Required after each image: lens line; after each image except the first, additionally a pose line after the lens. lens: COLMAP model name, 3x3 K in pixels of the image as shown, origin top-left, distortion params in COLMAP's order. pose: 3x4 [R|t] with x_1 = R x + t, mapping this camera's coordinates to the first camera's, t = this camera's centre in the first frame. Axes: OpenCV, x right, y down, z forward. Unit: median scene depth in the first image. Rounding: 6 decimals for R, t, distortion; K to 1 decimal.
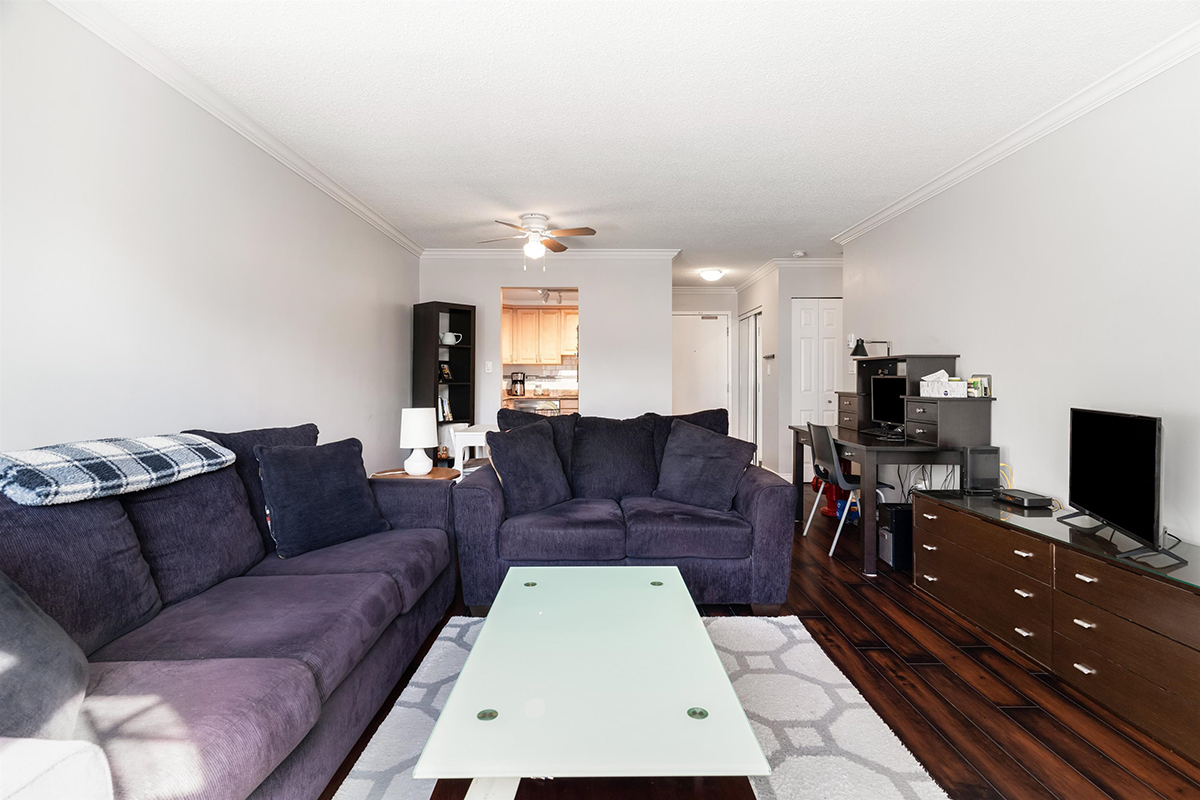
lens RADIAL K [[572.9, 0, 598.7], [0, 572.9, 380.7], [0, 0, 1]] dist [0.000340, -0.000156]
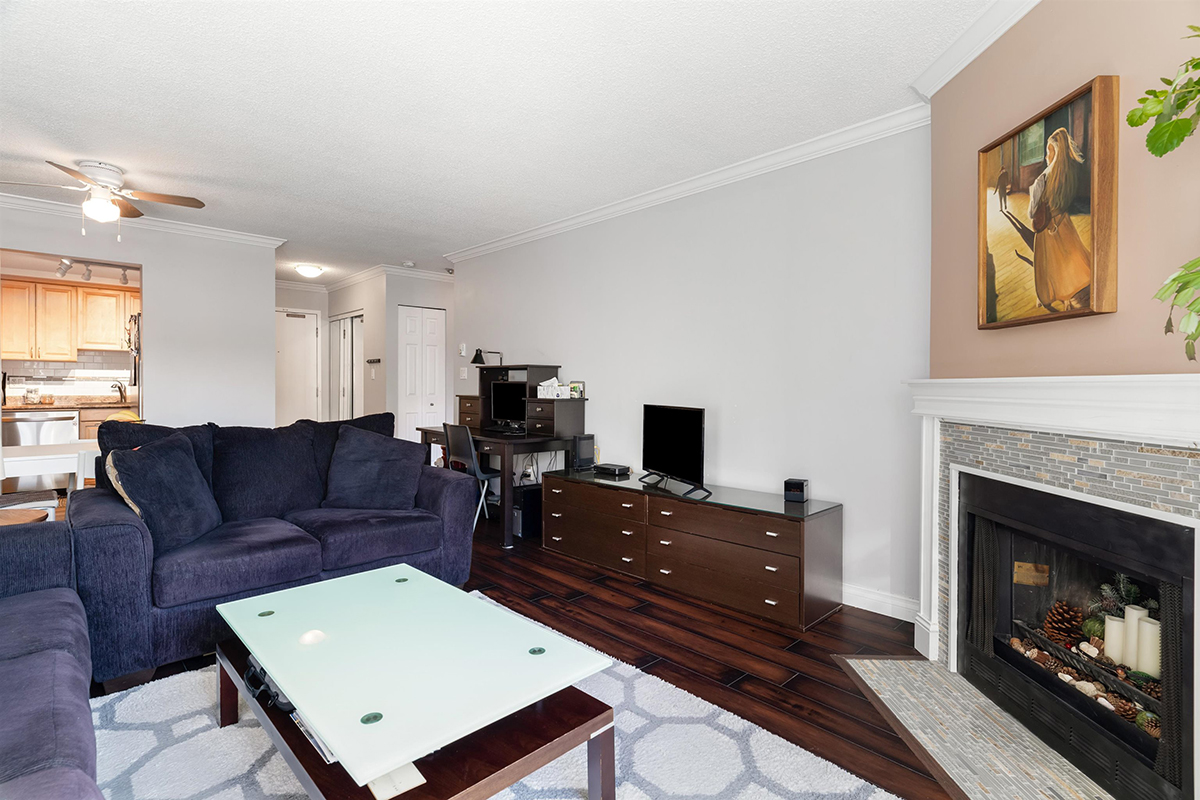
lens RADIAL K [[572.9, 0, 600.7], [0, 572.9, 387.7], [0, 0, 1]] dist [-0.000365, 0.001069]
pose [[0.723008, 0.000496, 0.690839, -0.207928], [-0.004184, 0.999985, 0.003661, -0.000606], [-0.690827, -0.005538, 0.722999, -0.000306]]
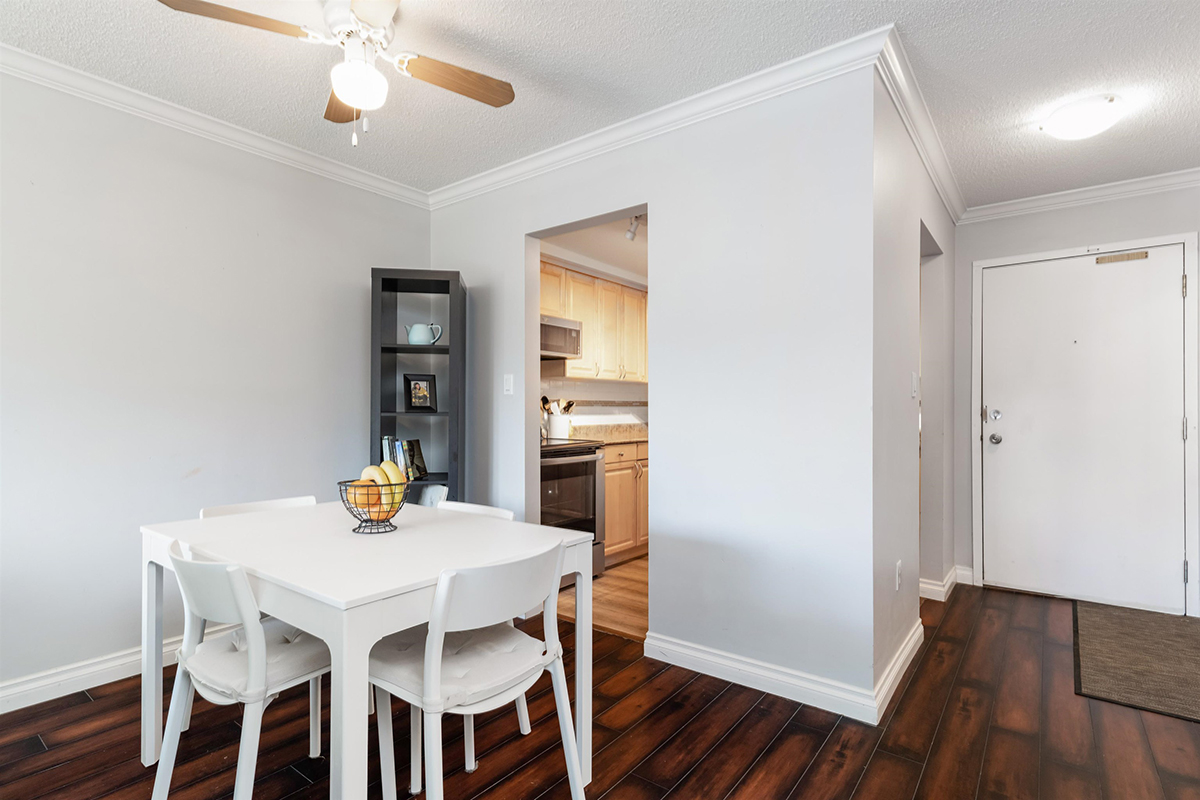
lens RADIAL K [[559.9, 0, 593.8], [0, 559.9, 409.7], [0, 0, 1]] dist [-0.000769, -0.000670]
pose [[0.782507, 0.001848, -0.622639, 0.341626], [-0.002422, 0.999997, -0.000076, -0.000206], [0.622637, 0.001568, 0.782509, 1.061115]]
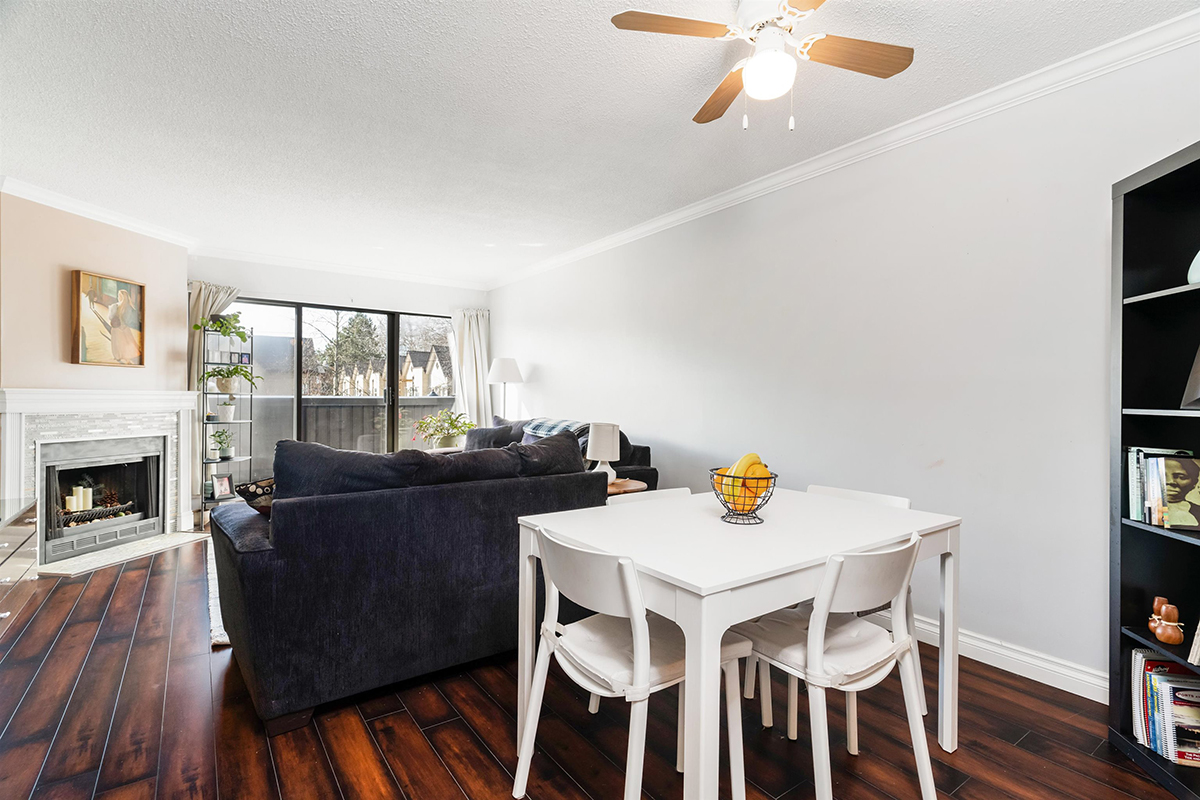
lens RADIAL K [[567.9, 0, 600.0], [0, 567.9, 400.0], [0, 0, 1]] dist [0.000706, -0.000124]
pose [[-0.816740, -0.005562, -0.576979, 0.284755], [-0.008820, 0.999957, 0.002847, -0.001099], [0.576938, 0.007414, -0.816754, 1.656244]]
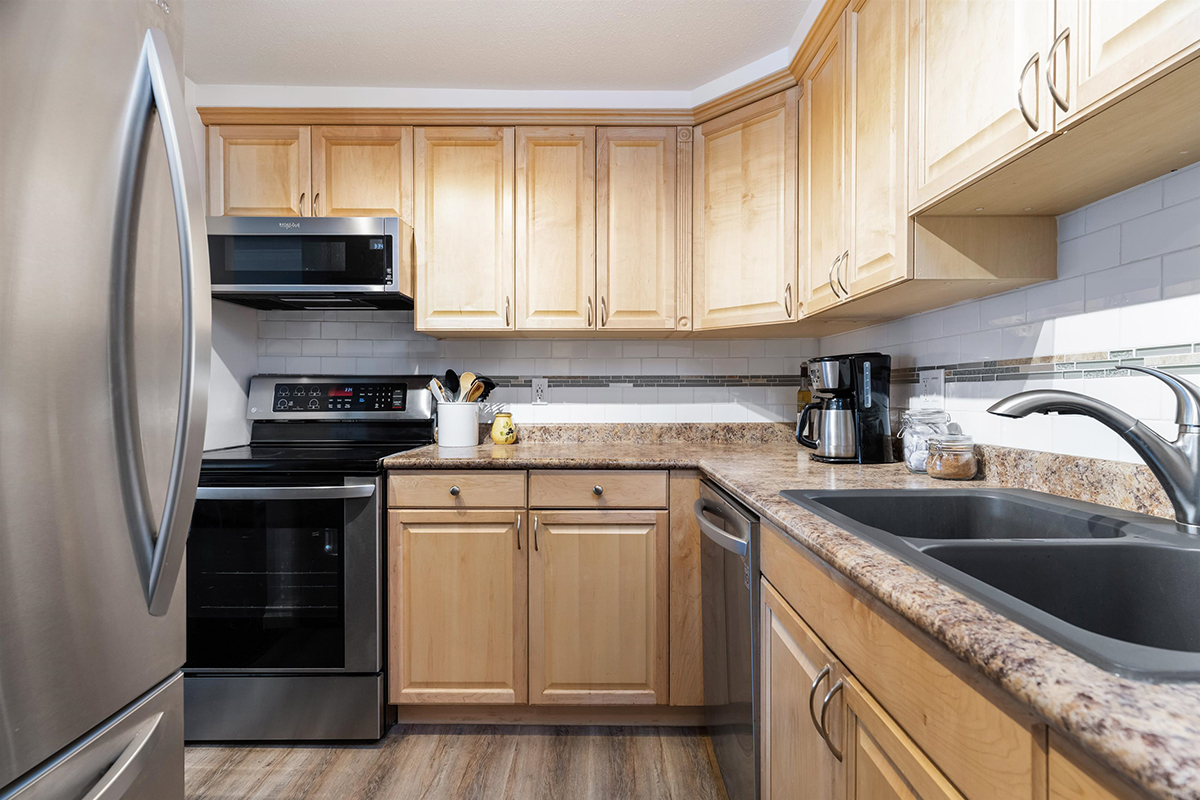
lens RADIAL K [[567.9, 0, 600.0], [0, 567.9, 400.0], [0, 0, 1]] dist [0.000706, -0.000124]
pose [[-0.004694, 0.008060, -0.999956, 0.193484], [0.001343, 0.999967, 0.008054, 0.001919], [0.999988, -0.001305, -0.004705, 2.151462]]
